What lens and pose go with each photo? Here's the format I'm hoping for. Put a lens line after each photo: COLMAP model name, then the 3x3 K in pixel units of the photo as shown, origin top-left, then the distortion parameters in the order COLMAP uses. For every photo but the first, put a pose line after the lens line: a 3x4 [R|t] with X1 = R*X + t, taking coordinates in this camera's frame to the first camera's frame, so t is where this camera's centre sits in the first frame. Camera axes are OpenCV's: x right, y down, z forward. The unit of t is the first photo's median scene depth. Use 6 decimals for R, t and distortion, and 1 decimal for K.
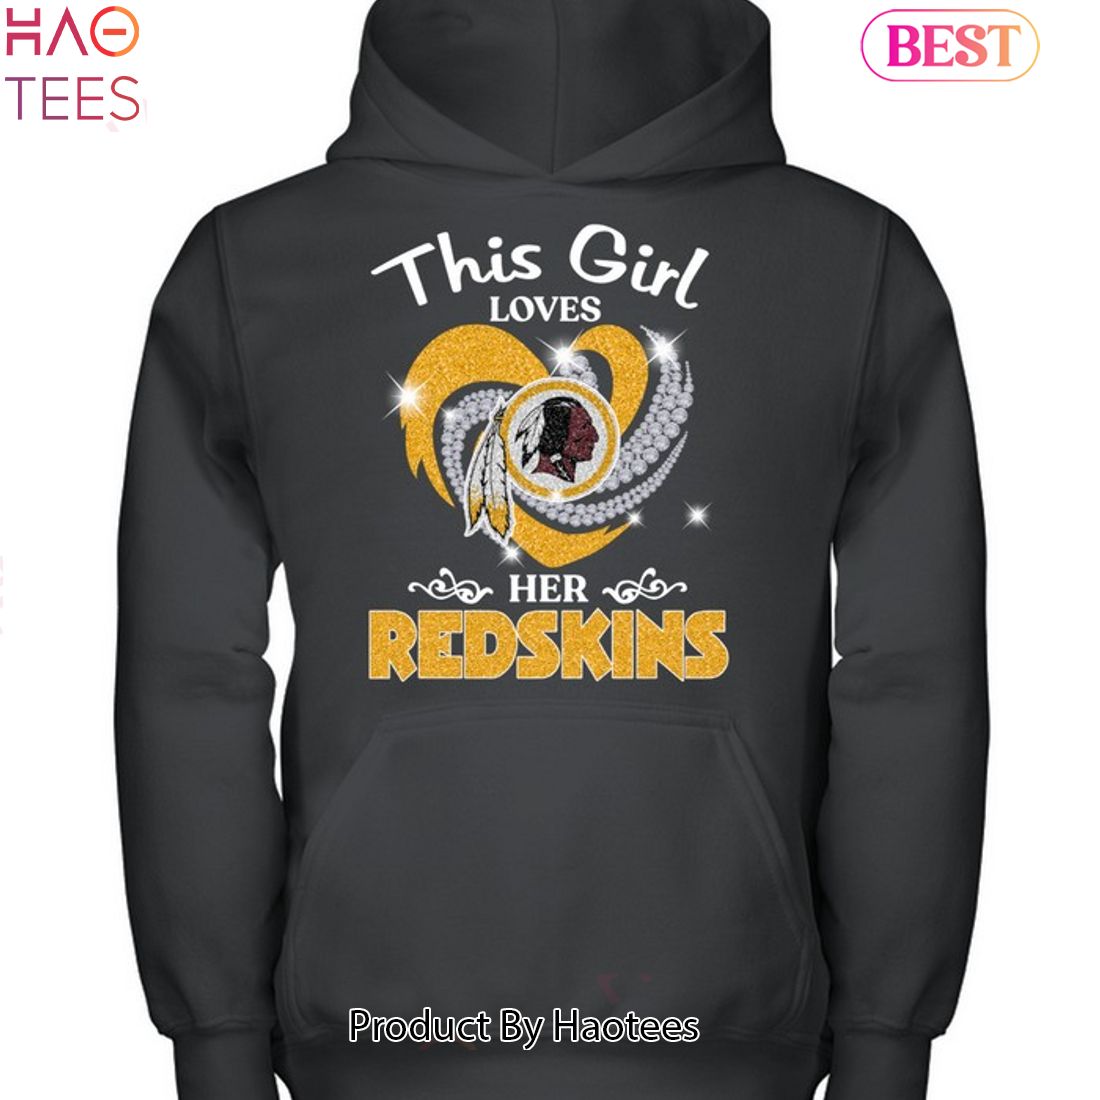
lens RADIAL K [[7121.8, 0, 550.7], [0, 7121.8, 549.8], [0, 0, 1]] dist [-0.052309, 0.000000]
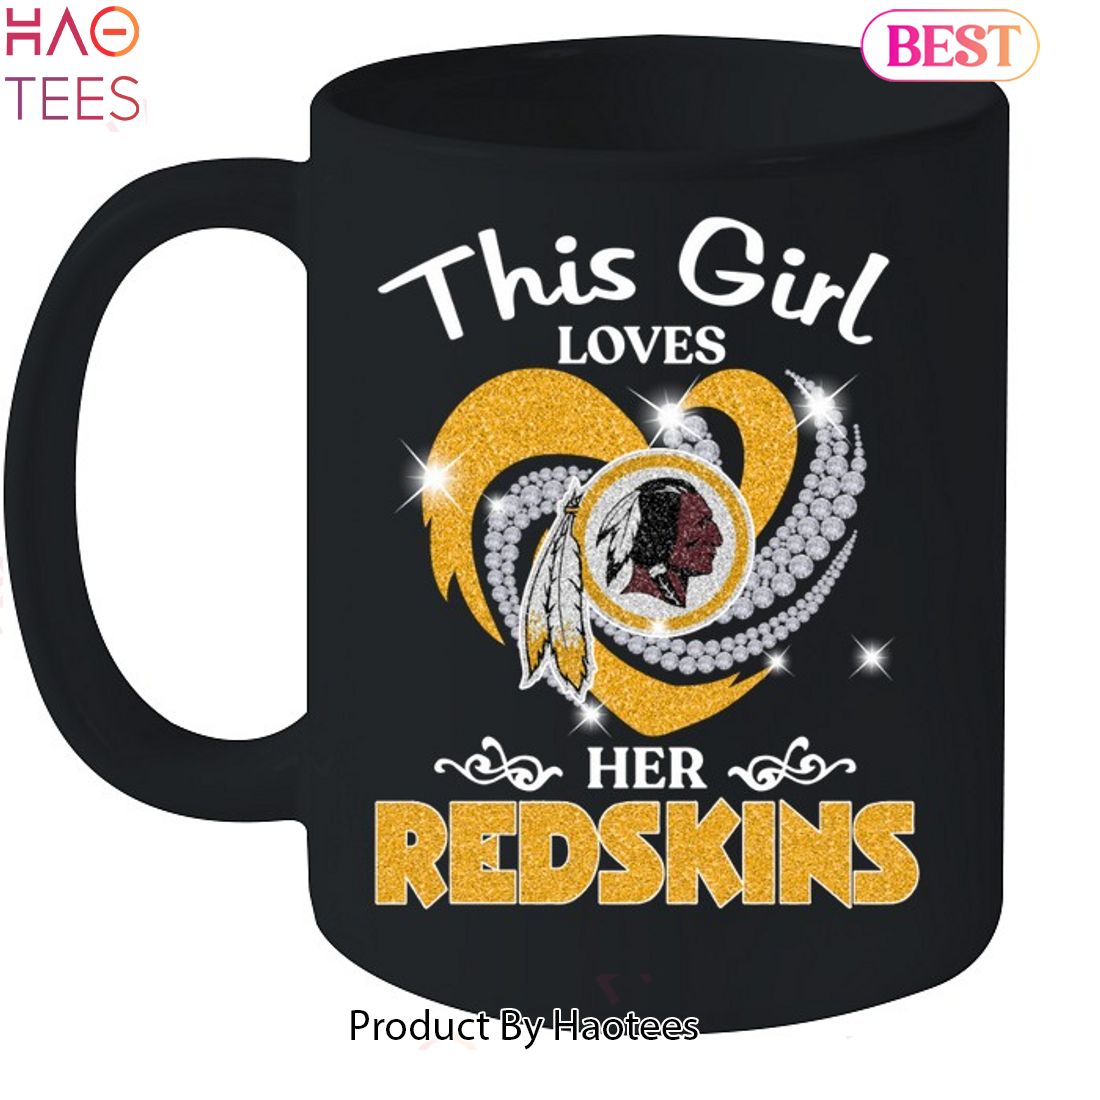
lens RADIAL K [[7121.8, 0, 549.7], [0, 7121.8, 550.2], [0, 0, 1]] dist [-0.052309, 0.000000]
pose [[1.000000, 0.000032, -0.000134, -0.009206], [-0.000032, 1.000000, 0.000055, -0.014815], [0.000134, -0.000055, 1.000000, 0.339083]]
